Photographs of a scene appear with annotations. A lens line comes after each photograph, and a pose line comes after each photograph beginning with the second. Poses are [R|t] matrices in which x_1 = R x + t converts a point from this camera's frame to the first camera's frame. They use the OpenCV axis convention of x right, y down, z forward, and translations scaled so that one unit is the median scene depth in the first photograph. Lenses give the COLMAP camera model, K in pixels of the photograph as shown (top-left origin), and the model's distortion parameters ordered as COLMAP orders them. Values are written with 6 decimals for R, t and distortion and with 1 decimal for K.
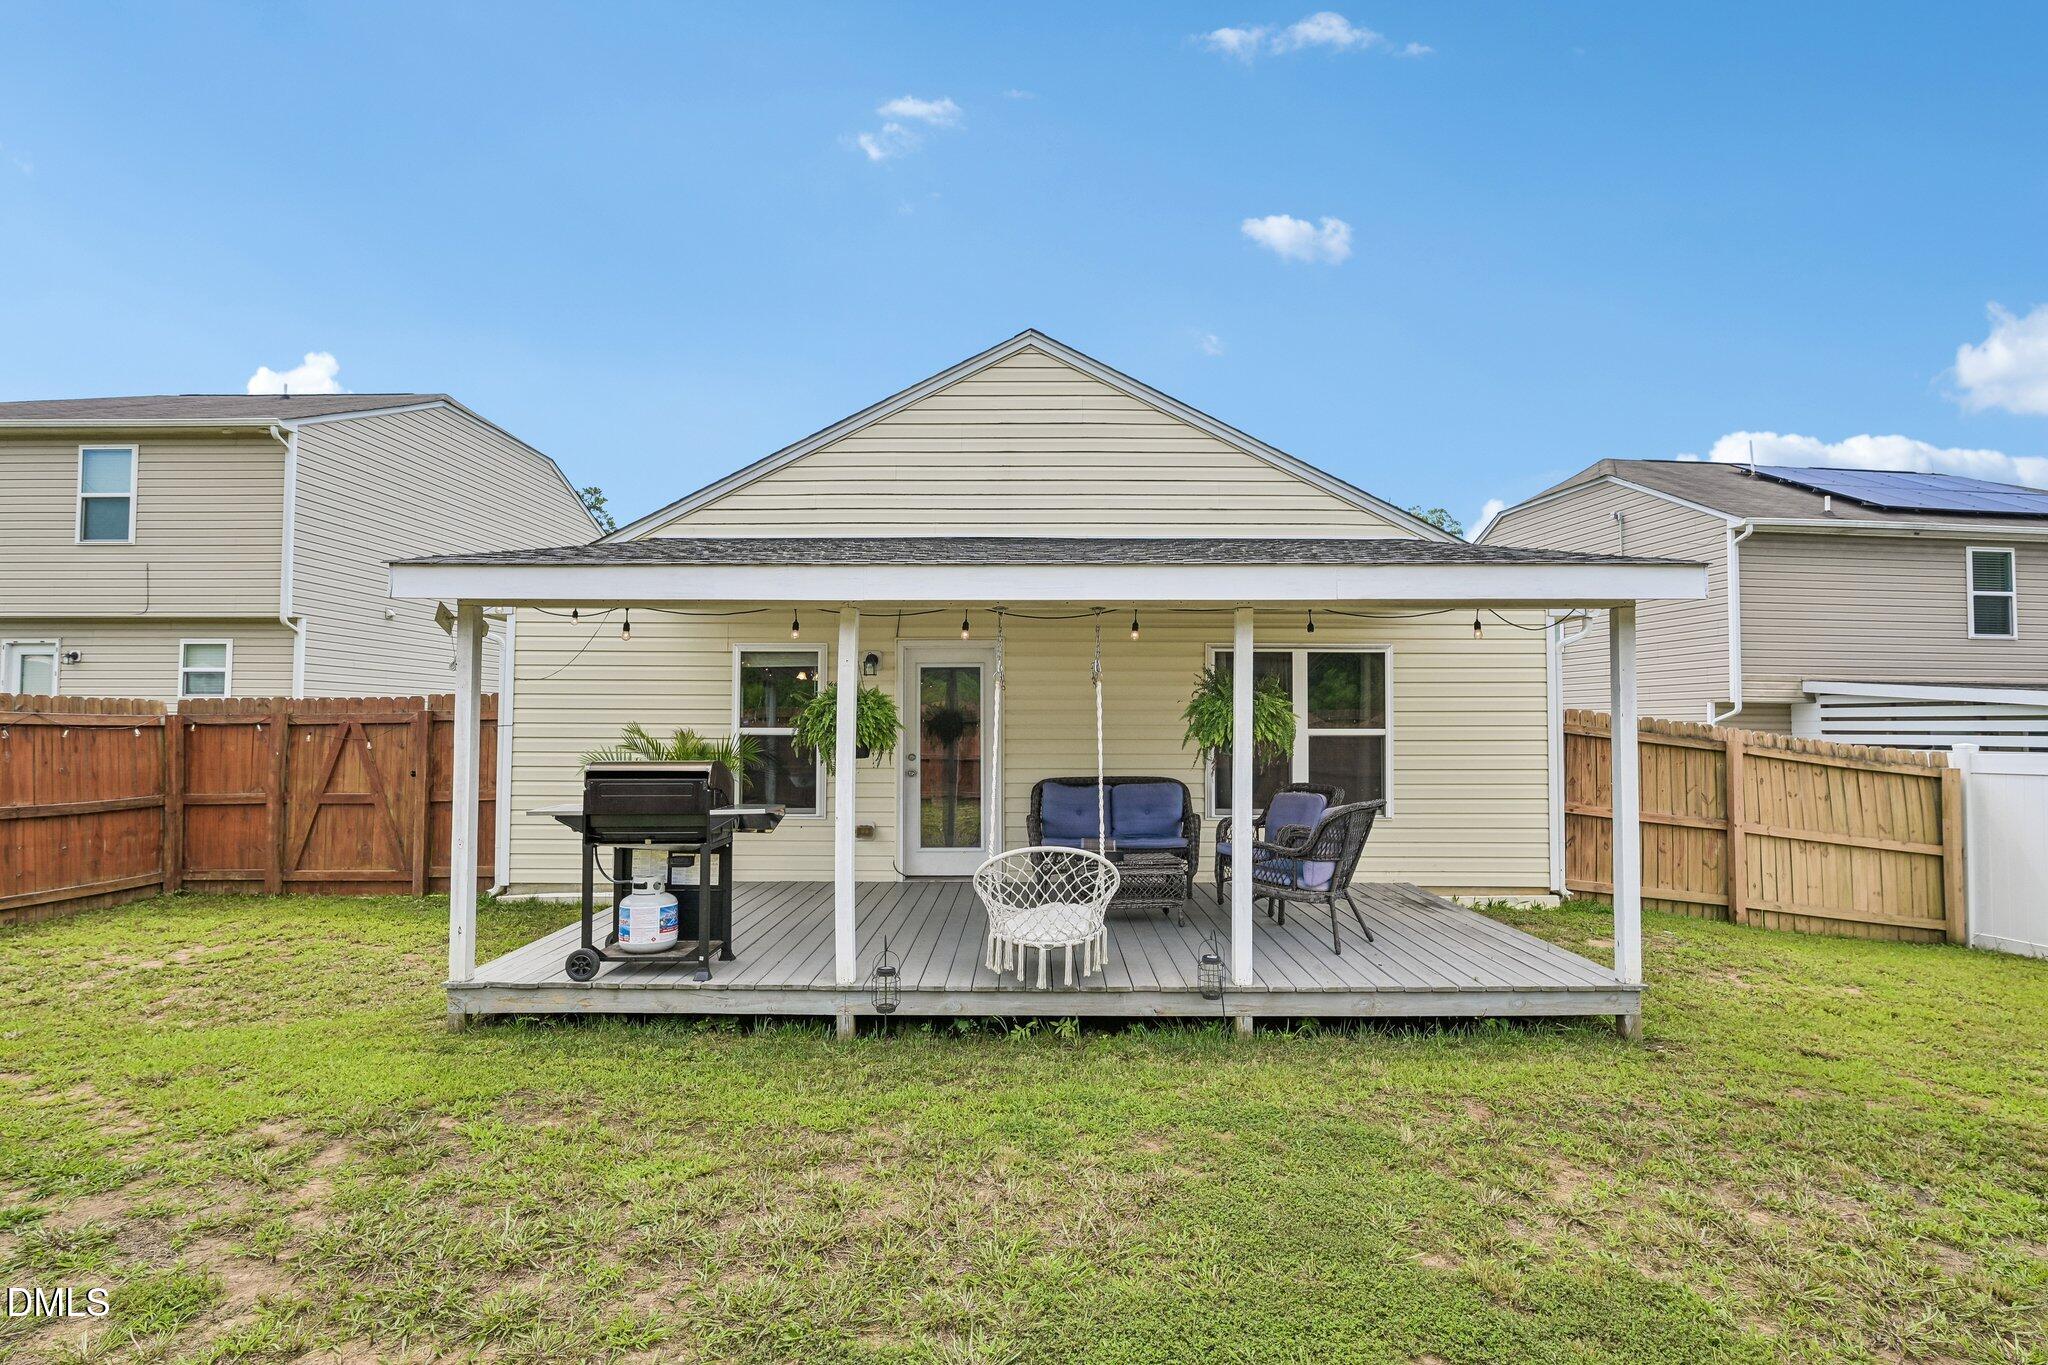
lens RADIAL K [[997.2, 0, 1009.8], [0, 997.2, 689.1], [0, 0, 1]] dist [0.005926, 0.000187]
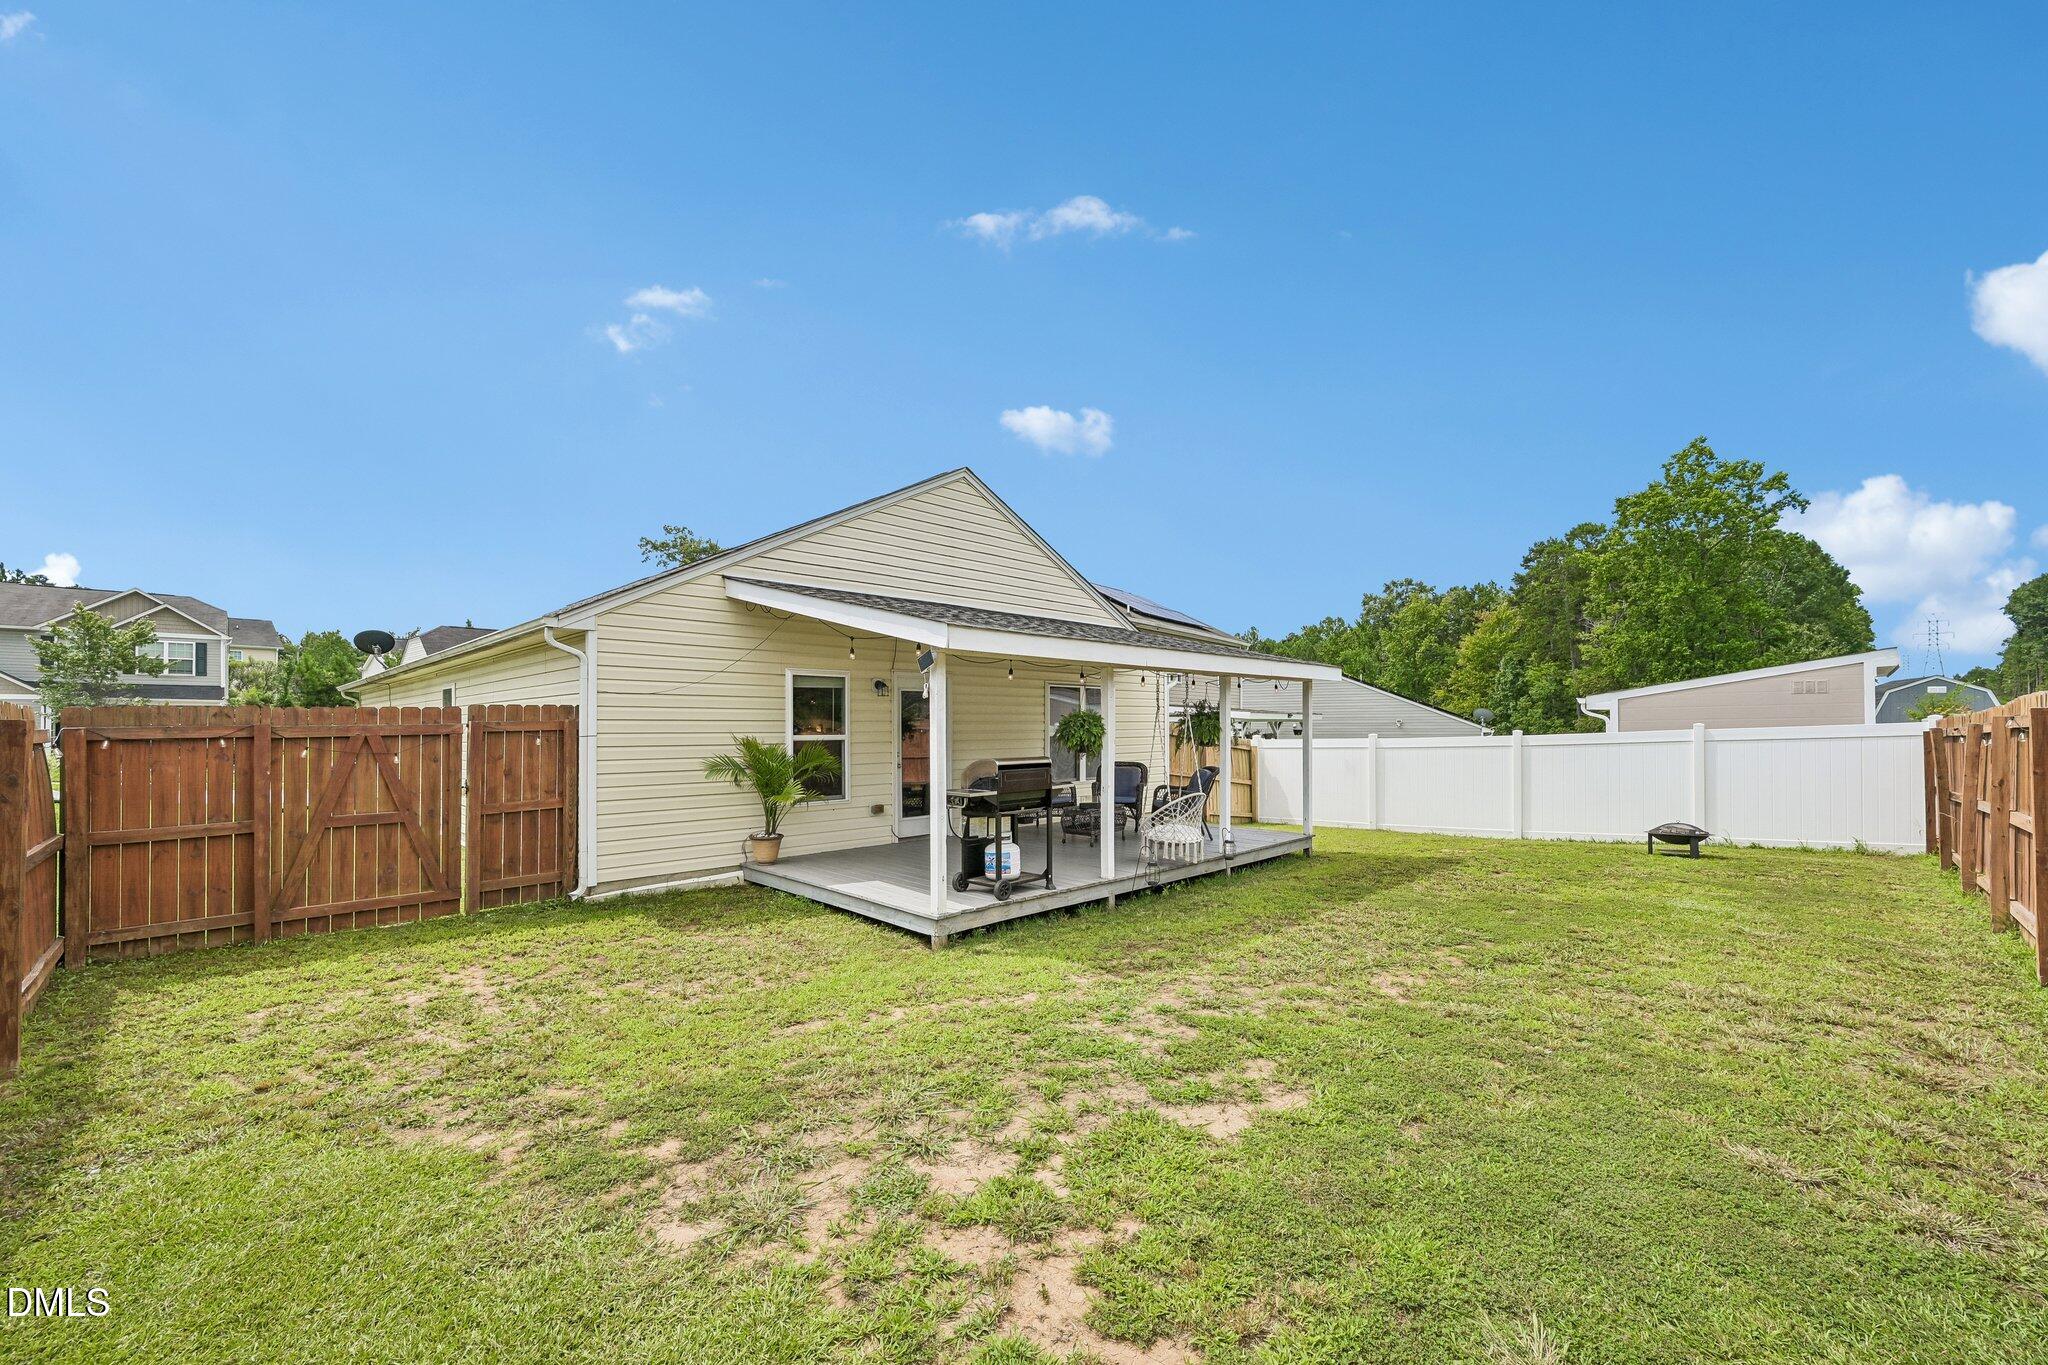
lens RADIAL K [[818.7, 0, 1045.3], [0, 818.7, 722.3], [0, 0, 1]] dist [-0.002148, 0.001913]
pose [[0.692792, -0.000843, 0.721137, -0.796625], [-0.021131, 0.999546, 0.021469, -0.006872], [-0.720828, -0.030112, 0.692459, 0.051959]]
